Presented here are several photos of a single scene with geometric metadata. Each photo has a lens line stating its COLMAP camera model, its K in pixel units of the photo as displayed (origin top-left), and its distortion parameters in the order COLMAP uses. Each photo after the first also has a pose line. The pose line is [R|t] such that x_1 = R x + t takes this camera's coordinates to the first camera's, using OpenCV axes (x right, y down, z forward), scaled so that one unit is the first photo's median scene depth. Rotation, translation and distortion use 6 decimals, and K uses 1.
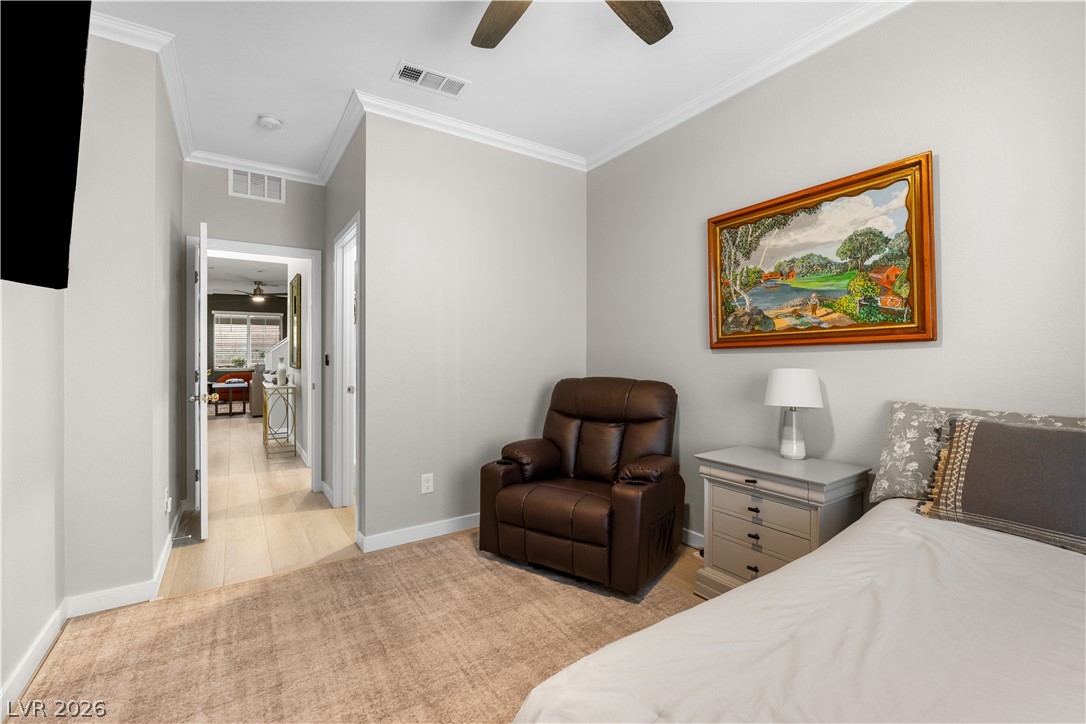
lens RADIAL K [[439.9, 0, 543.1], [0, 439.9, 357.6], [0, 0, 1]] dist [0.000306, 0.000154]
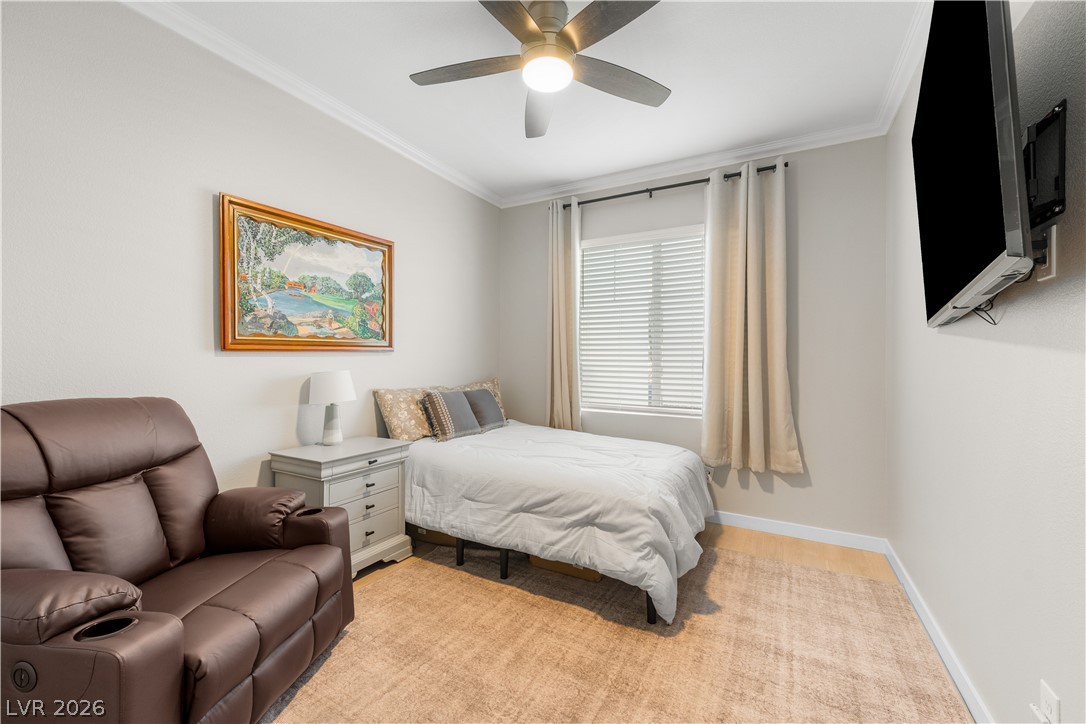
lens RADIAL K [[439.9, 0, 540.9], [0, 439.9, 358.6], [0, 0, 1]] dist [0.000306, 0.000154]
pose [[-0.432224, 0.006461, 0.901743, -0.716051], [0.000330, 0.999975, -0.007007, 0.000877], [-0.901766, -0.002731, -0.432215, 0.941166]]
